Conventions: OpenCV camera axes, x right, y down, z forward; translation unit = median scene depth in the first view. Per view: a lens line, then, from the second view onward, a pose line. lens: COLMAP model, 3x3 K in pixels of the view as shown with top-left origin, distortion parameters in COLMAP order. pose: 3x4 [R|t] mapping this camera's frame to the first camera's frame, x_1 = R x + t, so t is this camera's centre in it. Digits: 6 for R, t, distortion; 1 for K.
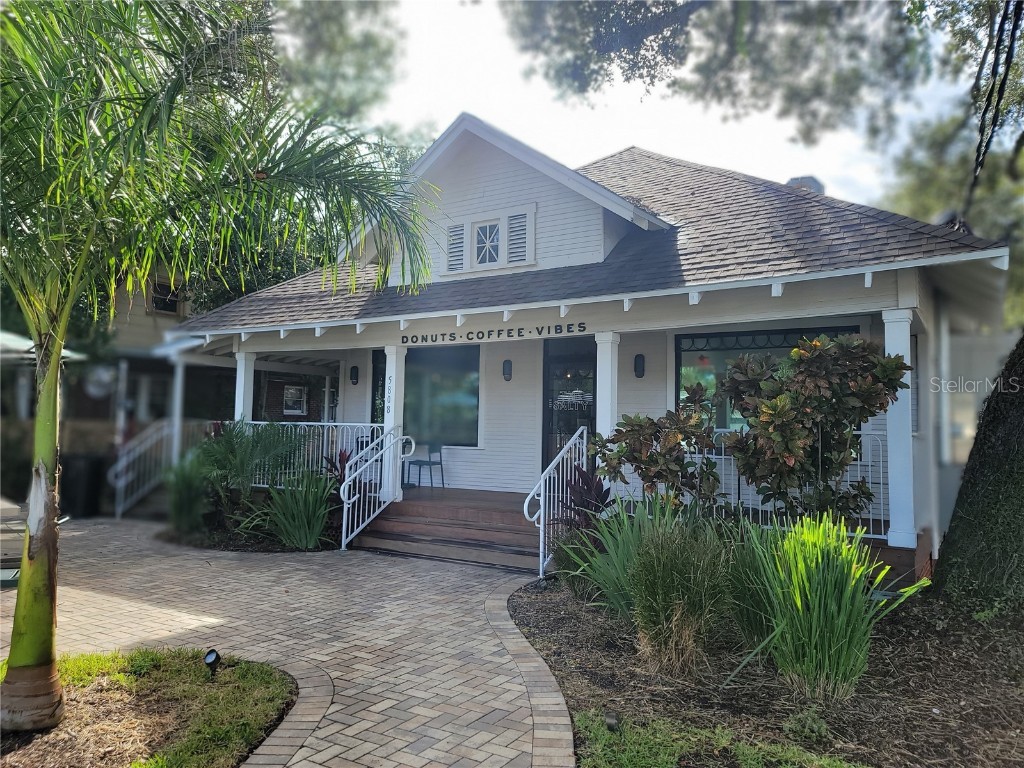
lens RADIAL K [[764.1, 0, 529.2], [0, 764.1, 383.9], [0, 0, 1]] dist [0.046882, -0.001654]
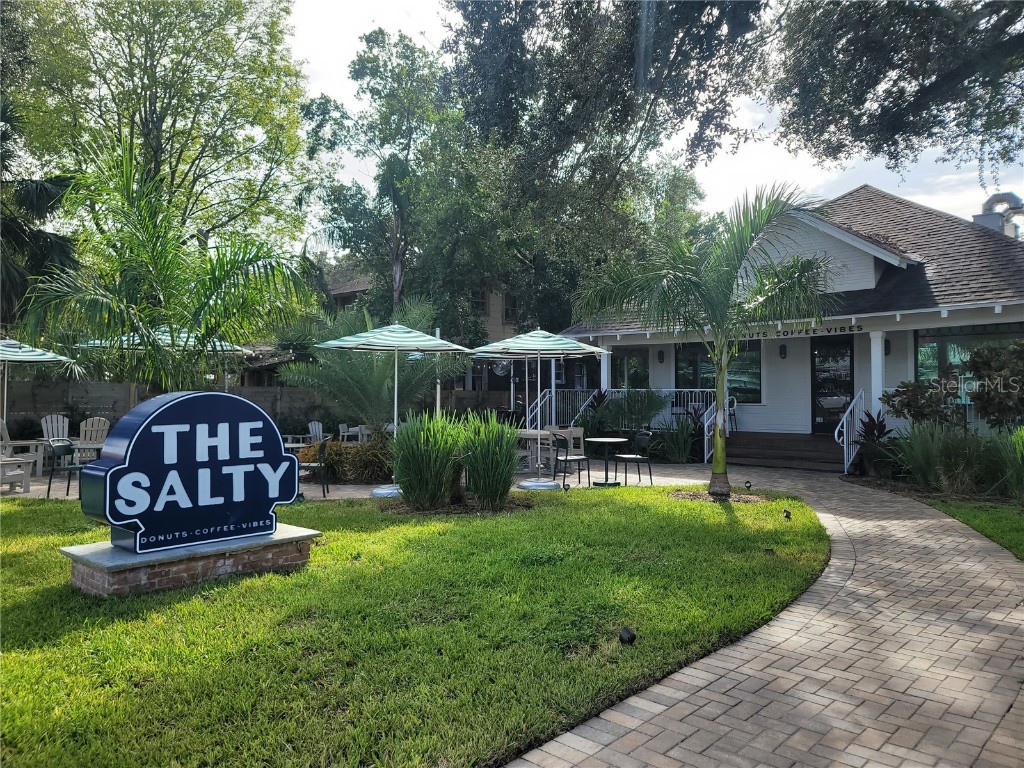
lens RADIAL K [[735.5, 0, 510.5], [0, 735.5, 400.5], [0, 0, 1]] dist [0.002804, 0.000505]
pose [[0.974310, -0.019575, -0.224359, -0.318884], [0.035094, 0.997242, 0.065391, -0.050029], [0.222461, -0.071585, 0.972310, -0.737816]]
